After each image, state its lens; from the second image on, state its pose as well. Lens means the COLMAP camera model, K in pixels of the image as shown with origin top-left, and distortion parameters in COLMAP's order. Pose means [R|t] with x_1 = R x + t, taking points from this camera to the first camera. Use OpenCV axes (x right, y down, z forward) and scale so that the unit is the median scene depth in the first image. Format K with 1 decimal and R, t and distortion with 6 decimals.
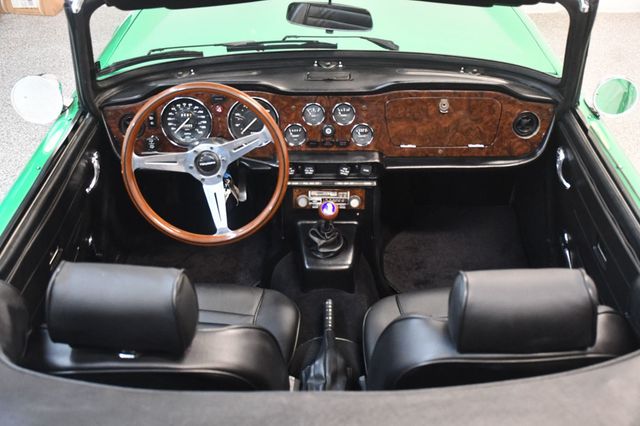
lens RADIAL K [[856.1, 0, 320.0], [0, 856.1, 213.0], [0, 0, 1]] dist [0.096092, 0.009130]
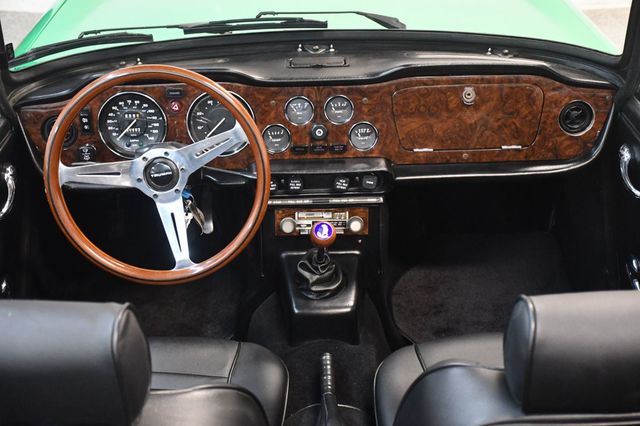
lens RADIAL K [[1000.6, 0, 320.0], [0, 1000.6, 213.0], [0, 0, 1]] dist [0.214536, 0.113842]
pose [[0.999359, -0.025732, 0.024871, -0.013588], [0.027092, 0.998062, -0.056018, 0.026497], [-0.023381, 0.056656, 0.998120, 0.107055]]
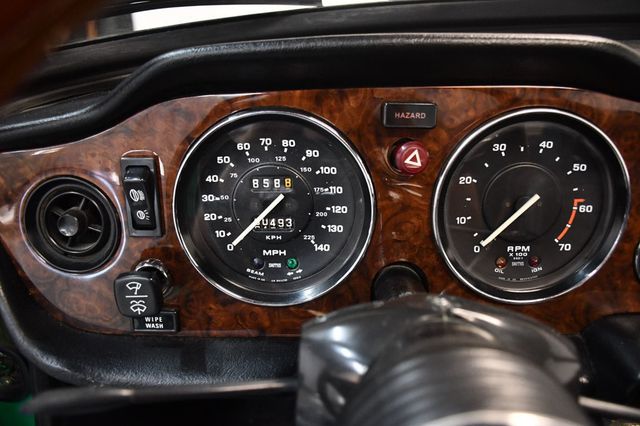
lens RADIAL K [[540.3, 0, 320.0], [0, 540.3, 213.0], [0, 0, 1]] dist [-0.100348, 0.012435]
pose [[0.999985, 0.000456, -0.005462, -0.139686], [-0.000886, 0.996872, -0.079025, -0.091686], [0.005409, 0.079028, 0.996858, 0.834217]]
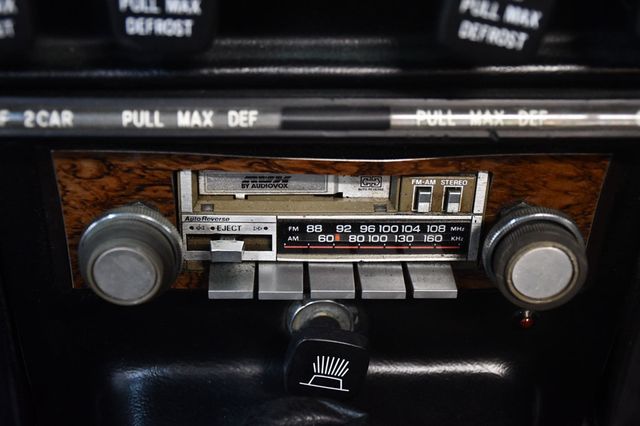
lens RADIAL K [[916.0, 0, 320.0], [0, 916.0, 213.0], [0, 0, 1]] dist [0.040707, 0.048945]
pose [[0.998843, -0.007910, 0.047443, 0.001668], [0.000516, 0.988091, 0.153872, -0.041566], [-0.048095, -0.153670, 0.986951, 0.881378]]
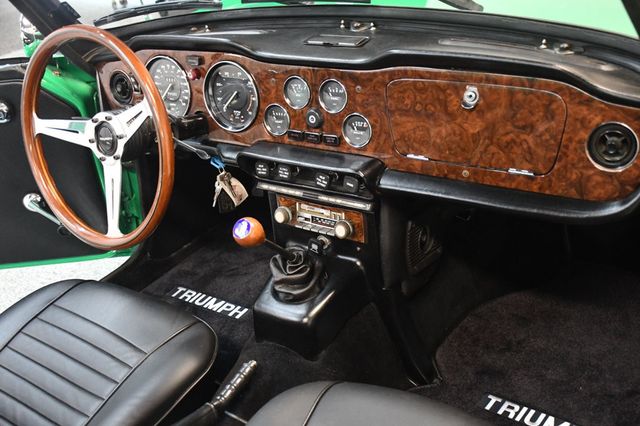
lens RADIAL K [[773.7, 0, 320.0], [0, 773.7, 213.0], [0, 0, 1]] dist [0.059473, 0.020195]
pose [[0.818551, 0.172225, -0.548008, 0.363507], [-0.171057, 0.983798, 0.053677, -0.056003], [0.548373, 0.049804, 0.834749, 0.488925]]
